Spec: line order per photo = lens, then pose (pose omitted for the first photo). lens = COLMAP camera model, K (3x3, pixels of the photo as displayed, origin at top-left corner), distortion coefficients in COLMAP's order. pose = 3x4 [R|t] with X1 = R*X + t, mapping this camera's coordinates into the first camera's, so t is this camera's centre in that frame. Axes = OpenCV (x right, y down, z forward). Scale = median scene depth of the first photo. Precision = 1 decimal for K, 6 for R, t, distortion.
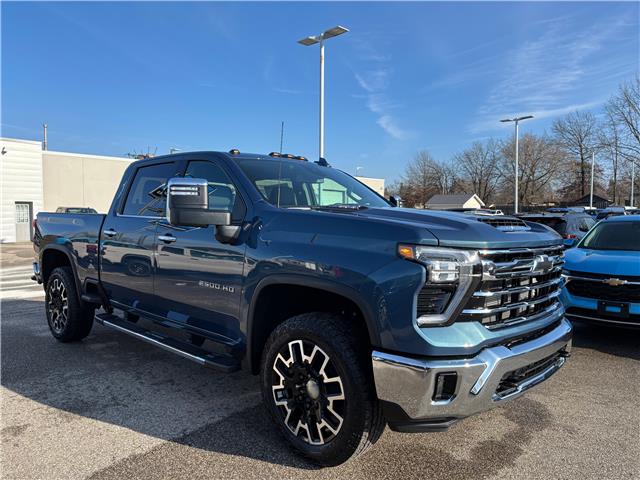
lens RADIAL K [[510.3, 0, 360.4], [0, 510.3, 240.4], [0, 0, 1]] dist [0.033355, -0.000044]
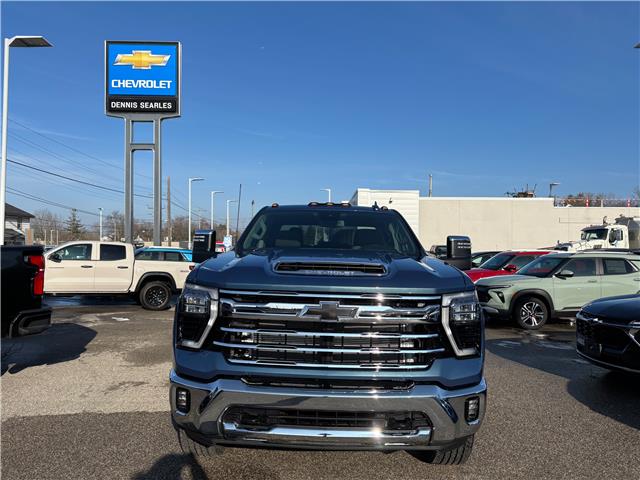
lens RADIAL K [[517.7, 0, 288.4], [0, 517.7, 238.7], [0, 0, 1]] dist [0.013787, 0.002650]
pose [[0.639990, -0.011846, -0.768292, 0.919118], [-0.046202, 0.997479, -0.053866, -0.030095], [0.766993, 0.069970, 0.637829, 0.272861]]
